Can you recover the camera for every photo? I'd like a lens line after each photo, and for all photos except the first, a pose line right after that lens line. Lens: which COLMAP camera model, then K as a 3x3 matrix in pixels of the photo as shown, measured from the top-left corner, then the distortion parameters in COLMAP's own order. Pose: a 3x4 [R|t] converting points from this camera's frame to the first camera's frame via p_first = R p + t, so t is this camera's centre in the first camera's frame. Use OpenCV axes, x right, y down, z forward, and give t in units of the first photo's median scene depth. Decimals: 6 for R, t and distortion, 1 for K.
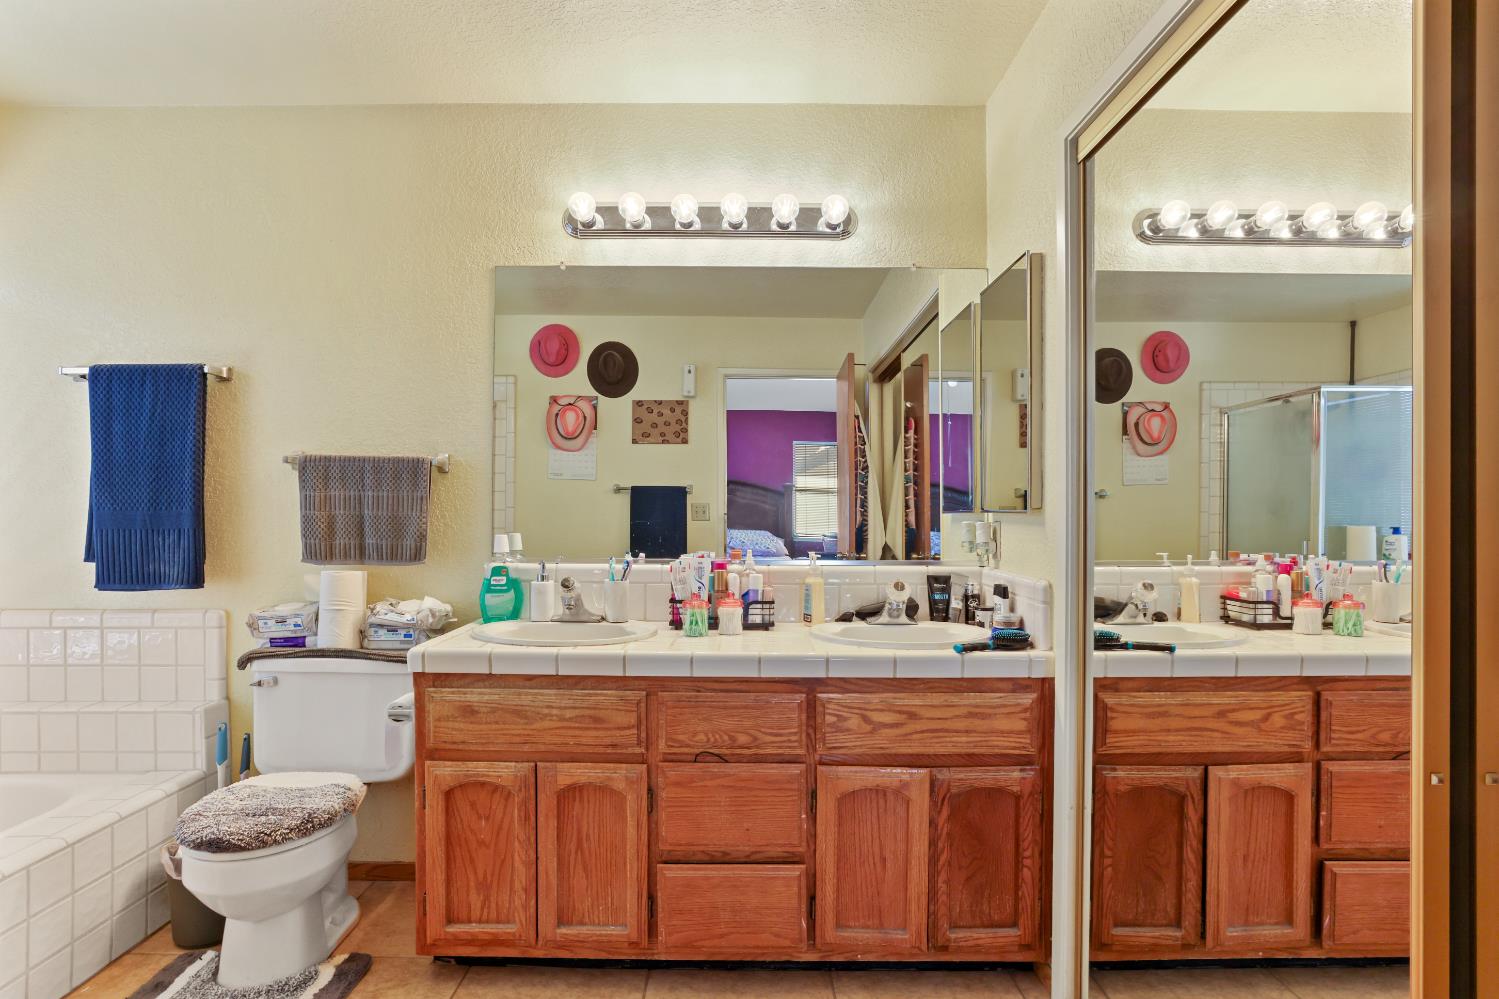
lens RADIAL K [[807.4, 0, 749.5], [0, 807.4, 499.5], [0, 0, 1]] dist [-0.054471, 0.032730]
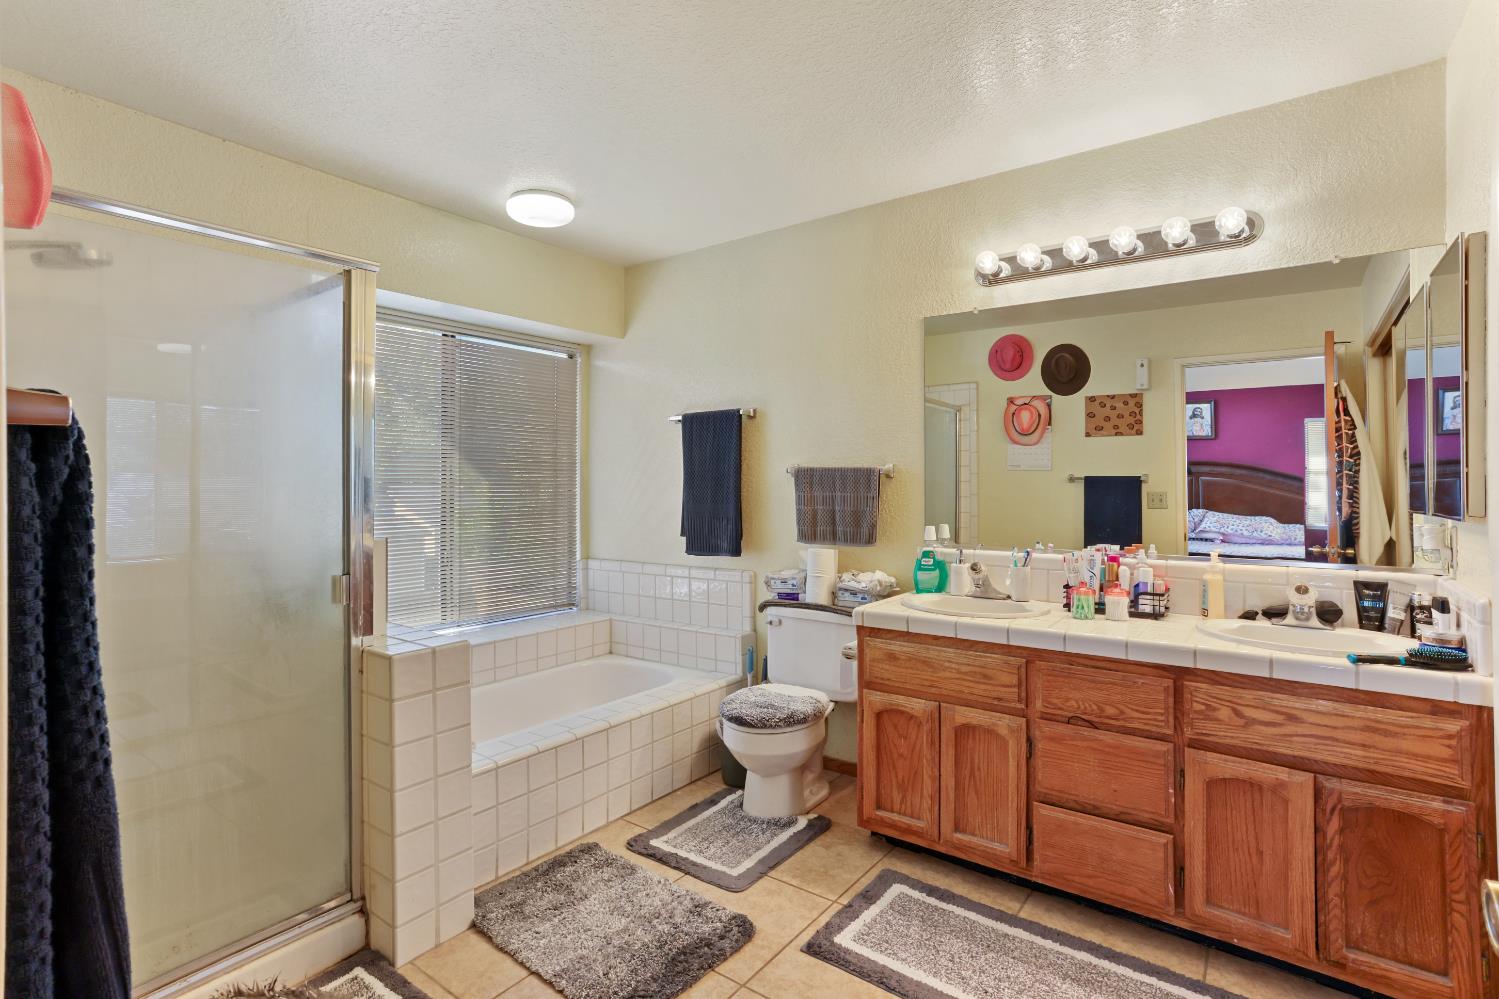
lens RADIAL K [[736.4, 0, 750.7], [0, 736.4, 479.3], [0, 0, 1]] dist [-0.029578, 0.030516]
pose [[0.808250, -0.009619, -0.588761, 0.193400], [0.009849, 0.999948, -0.002816, -0.038646], [0.588758, -0.003523, 0.808302, -0.158121]]
